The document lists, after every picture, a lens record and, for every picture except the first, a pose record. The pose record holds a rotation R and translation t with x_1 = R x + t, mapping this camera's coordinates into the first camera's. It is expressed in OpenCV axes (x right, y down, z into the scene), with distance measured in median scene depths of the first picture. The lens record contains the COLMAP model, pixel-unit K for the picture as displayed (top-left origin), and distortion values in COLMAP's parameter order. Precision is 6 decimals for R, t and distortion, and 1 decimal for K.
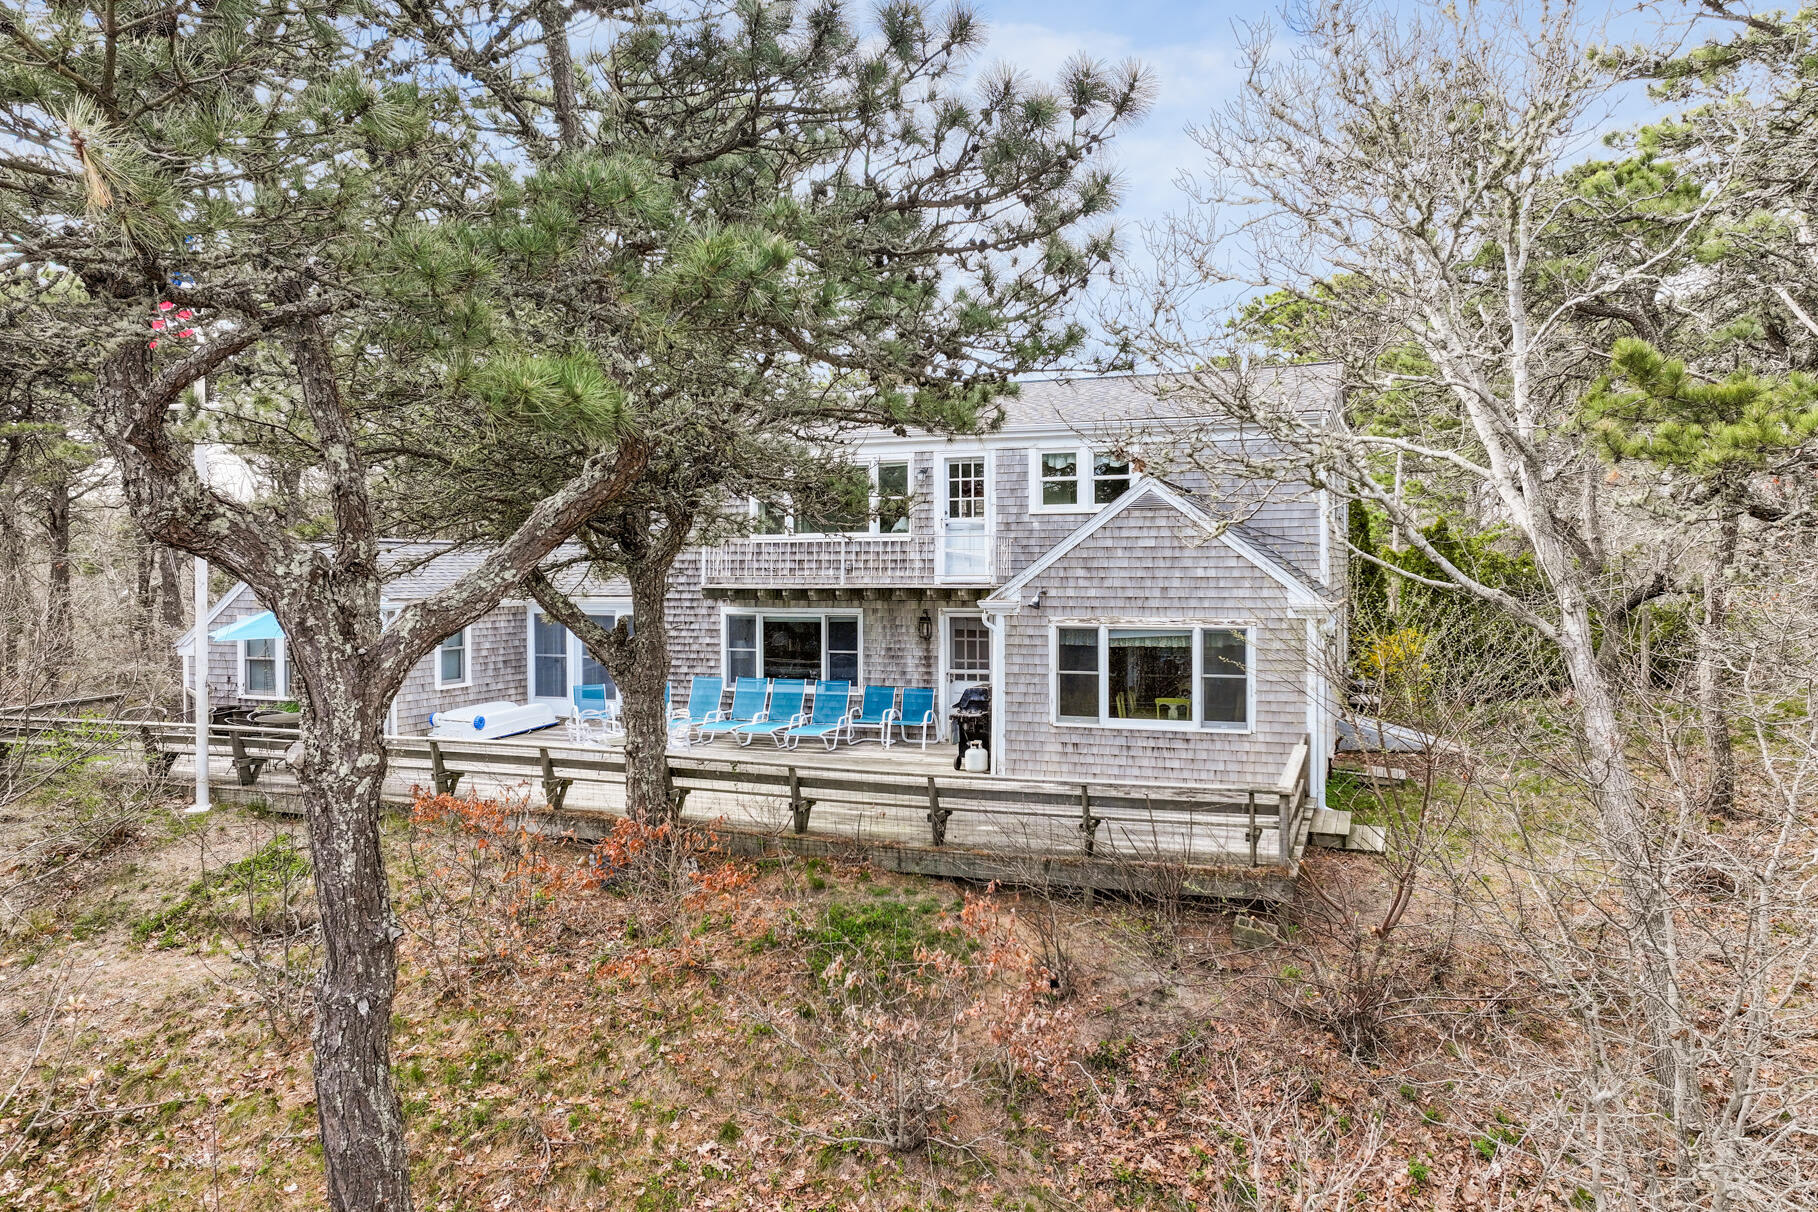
lens RADIAL K [[1249.4, 0, 914.0], [0, 1249.4, 606.2], [0, 0, 1]] dist [-0.002210, -0.005115]
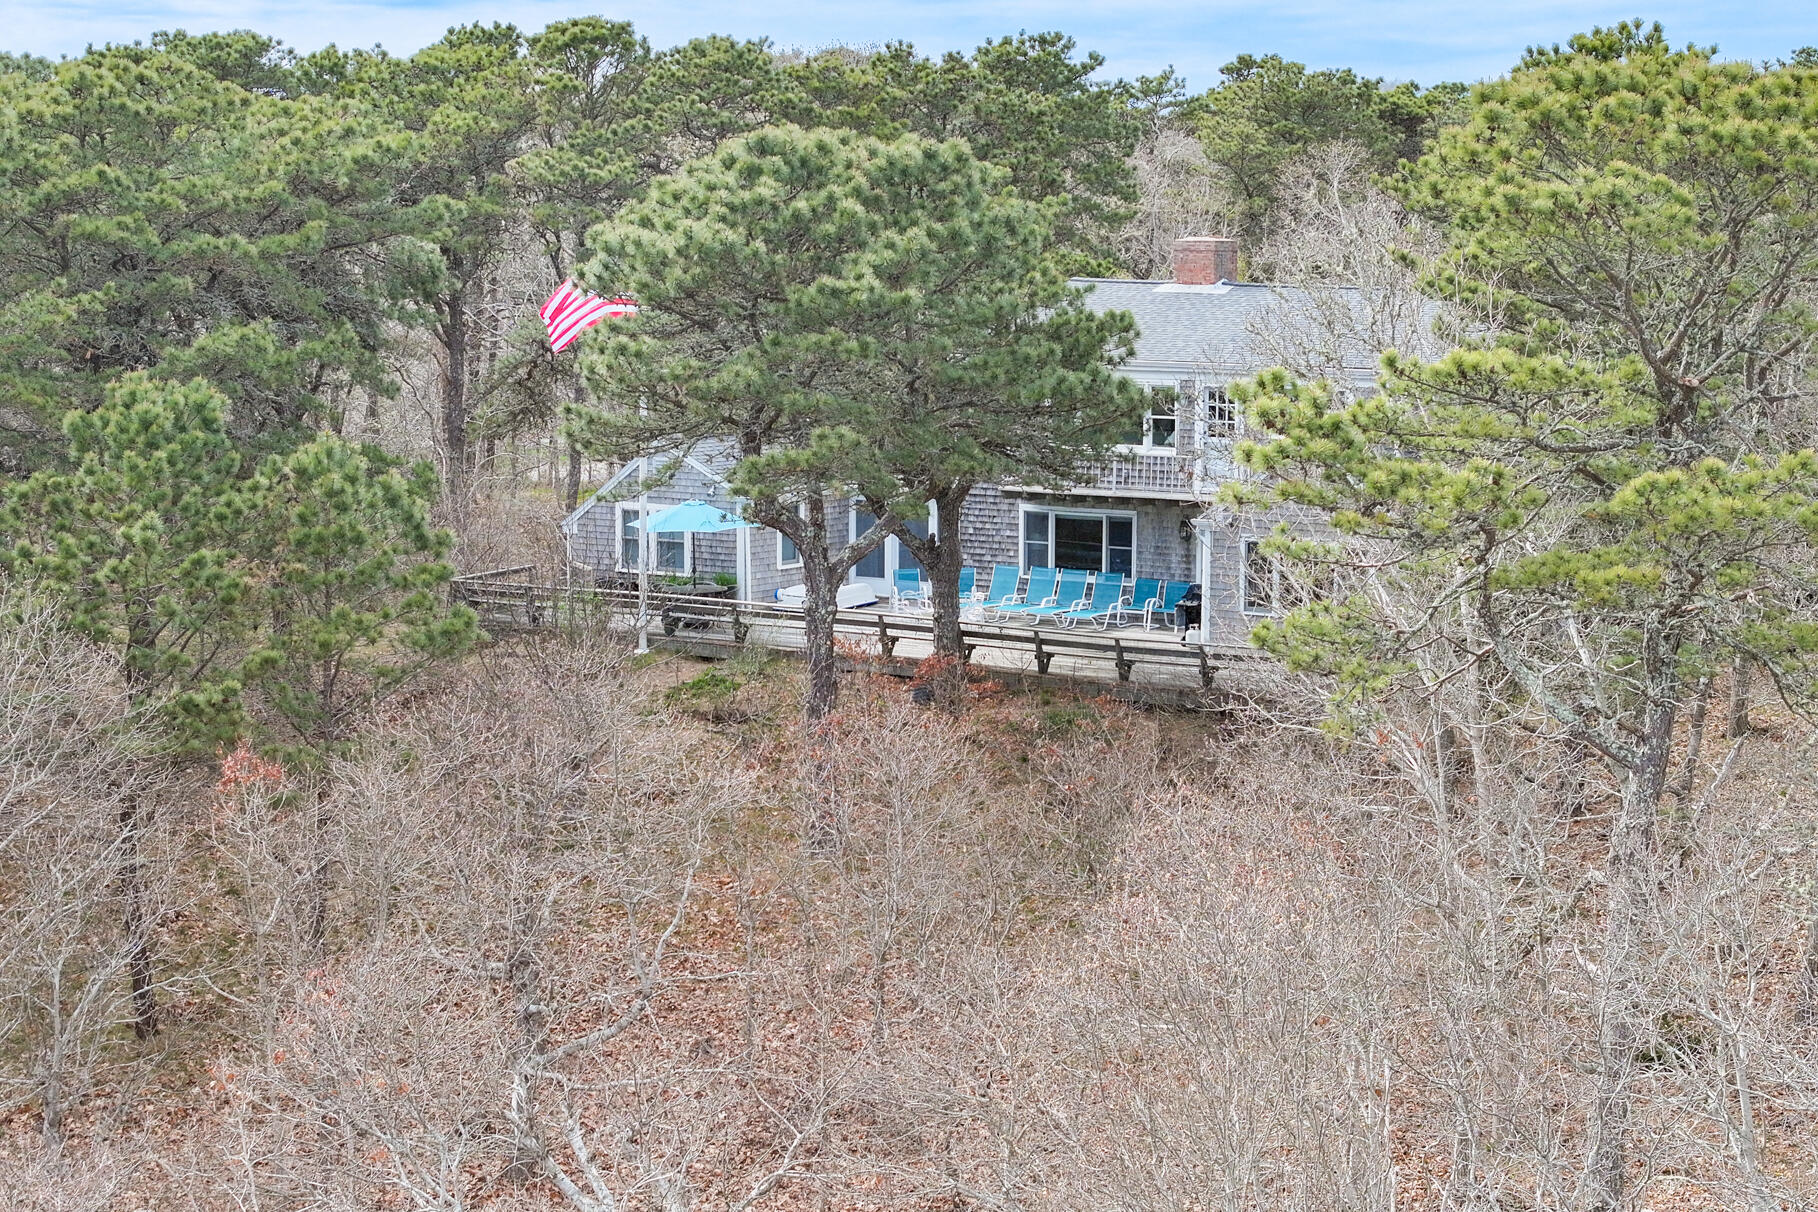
lens RADIAL K [[3466.3, 0, 909.2], [0, 3466.3, 607.9], [0, 0, 1]] dist [-0.126100, 0.000000]
pose [[0.970905, 0.033136, -0.237161, 0.534086], [-0.013127, 0.996256, 0.085455, -0.185683], [0.239104, -0.079855, 0.967705, -2.228257]]
